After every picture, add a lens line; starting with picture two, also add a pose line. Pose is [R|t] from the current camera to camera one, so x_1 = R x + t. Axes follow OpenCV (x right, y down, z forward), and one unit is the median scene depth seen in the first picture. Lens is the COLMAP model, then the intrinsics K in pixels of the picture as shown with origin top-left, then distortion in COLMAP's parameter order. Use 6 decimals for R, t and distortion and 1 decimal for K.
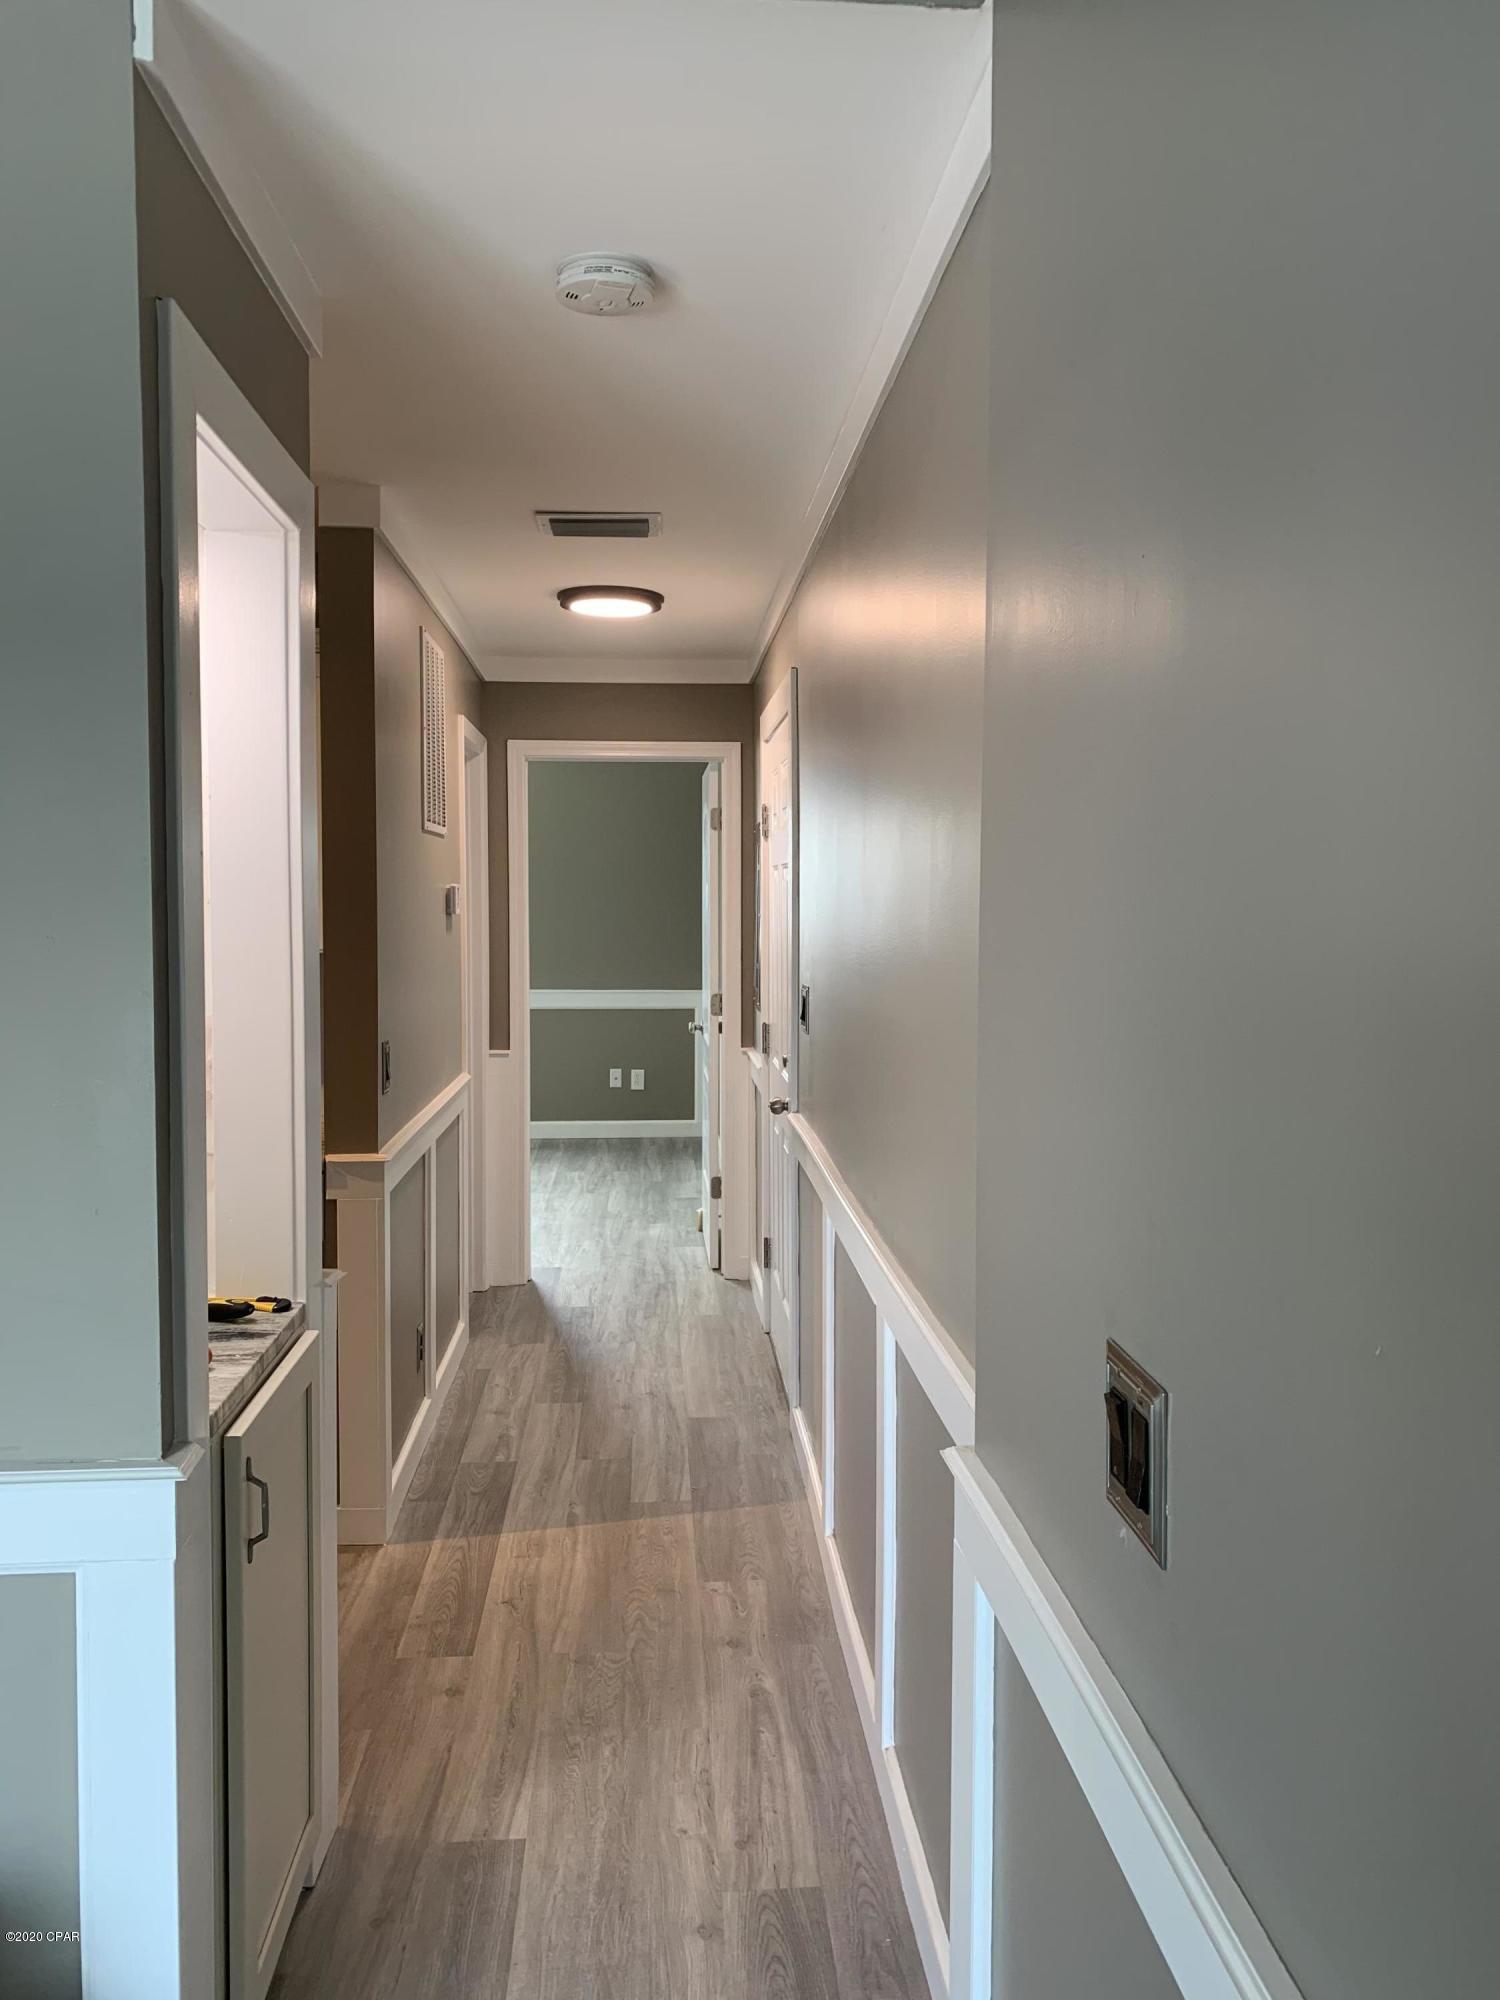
lens RADIAL K [[1530.5, 0, 748.9], [0, 1530.5, 996.7], [0, 0, 1]] dist [0.024799, -0.014777]
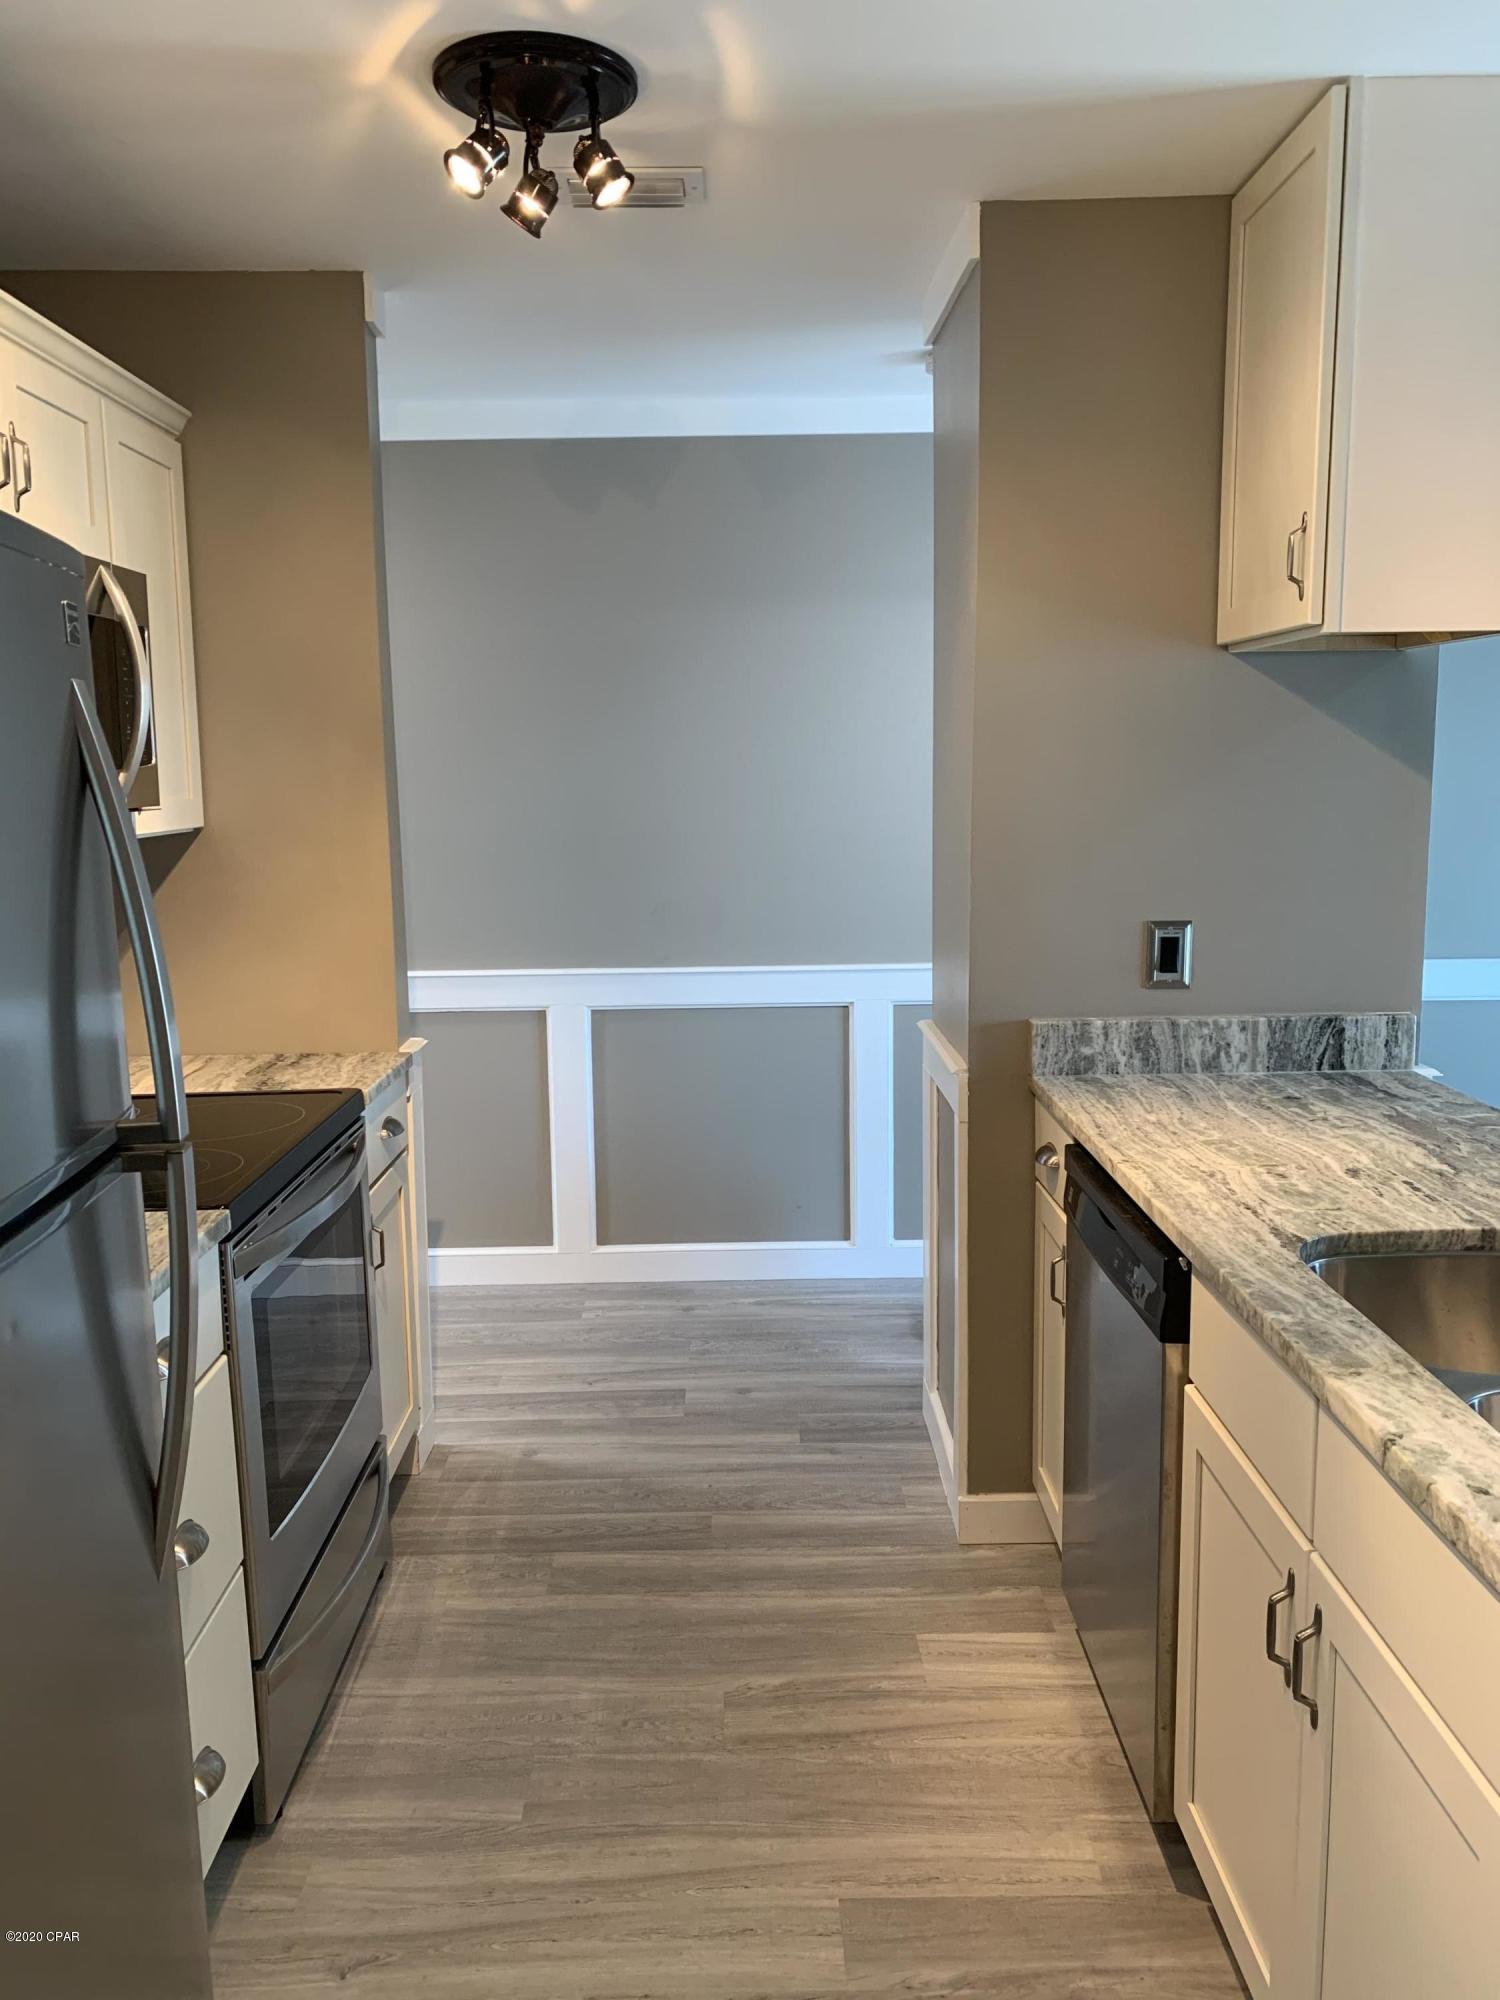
lens RADIAL K [[1530.5, 0, 746.8], [0, 1530.5, 997.9], [0, 0, 1]] dist [0.024799, -0.014777]
pose [[0.058680, -0.157692, 0.985743, -1.096920], [0.073715, 0.985433, 0.153255, -0.043226], [-0.995551, 0.063671, 0.069450, 0.712904]]
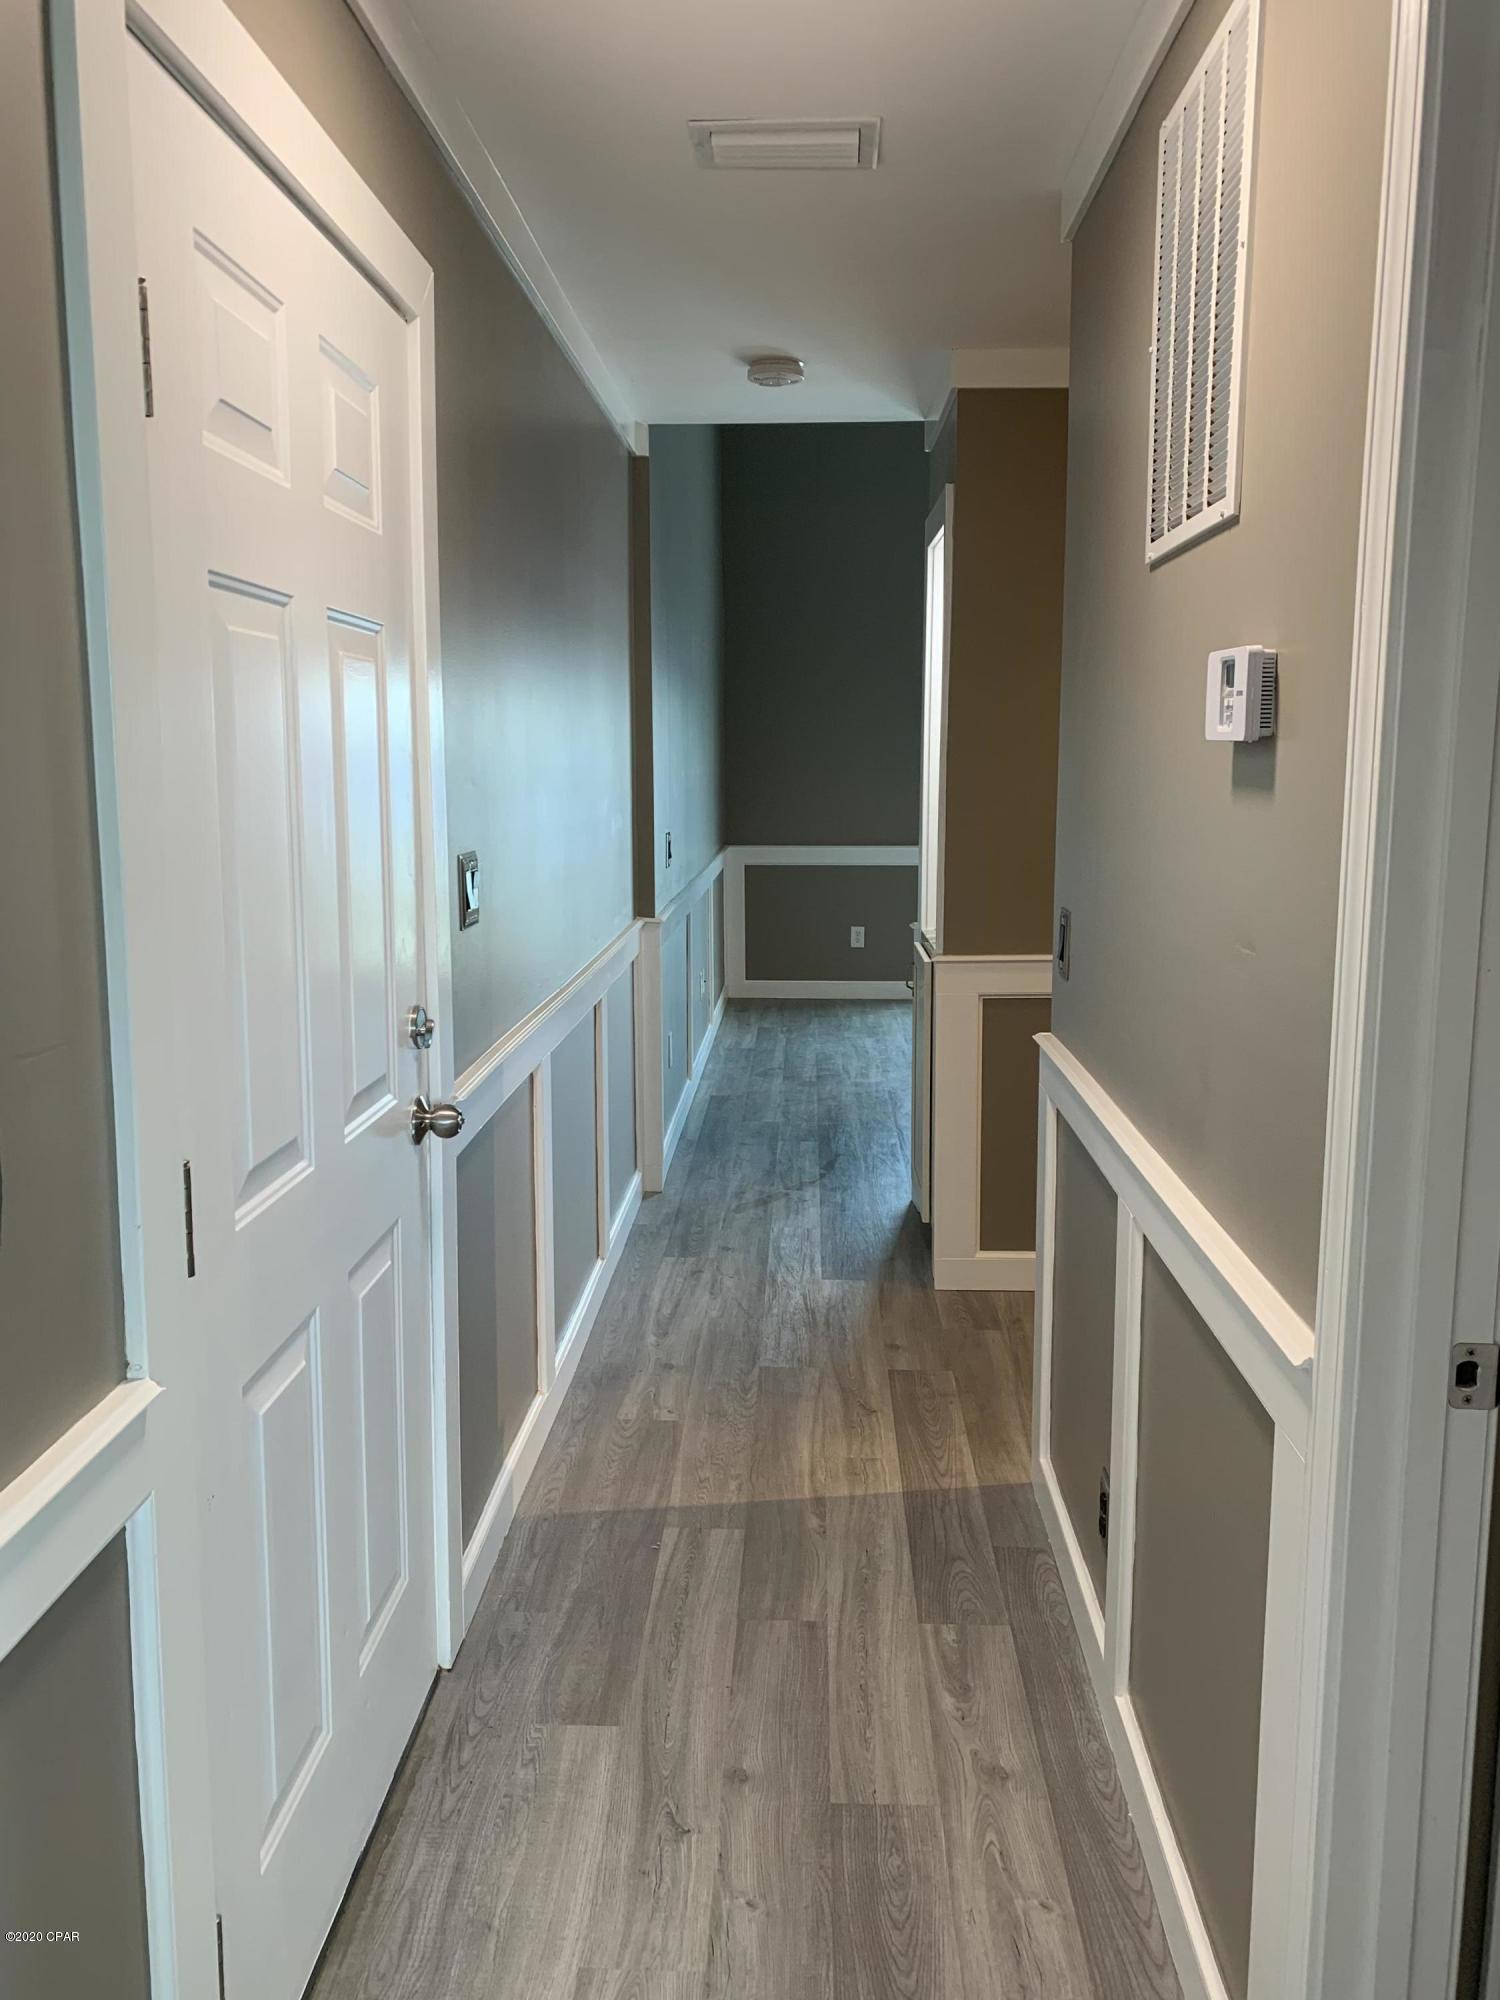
lens RADIAL K [[1530.5, 0, 747.9], [0, 1530.5, 993.7], [0, 0, 1]] dist [0.024799, -0.014777]
pose [[-0.994053, -0.018551, 0.107306, -0.162714], [0.005269, 0.976036, 0.217547, -0.096060], [-0.108770, 0.216819, -0.970133, 1.762288]]
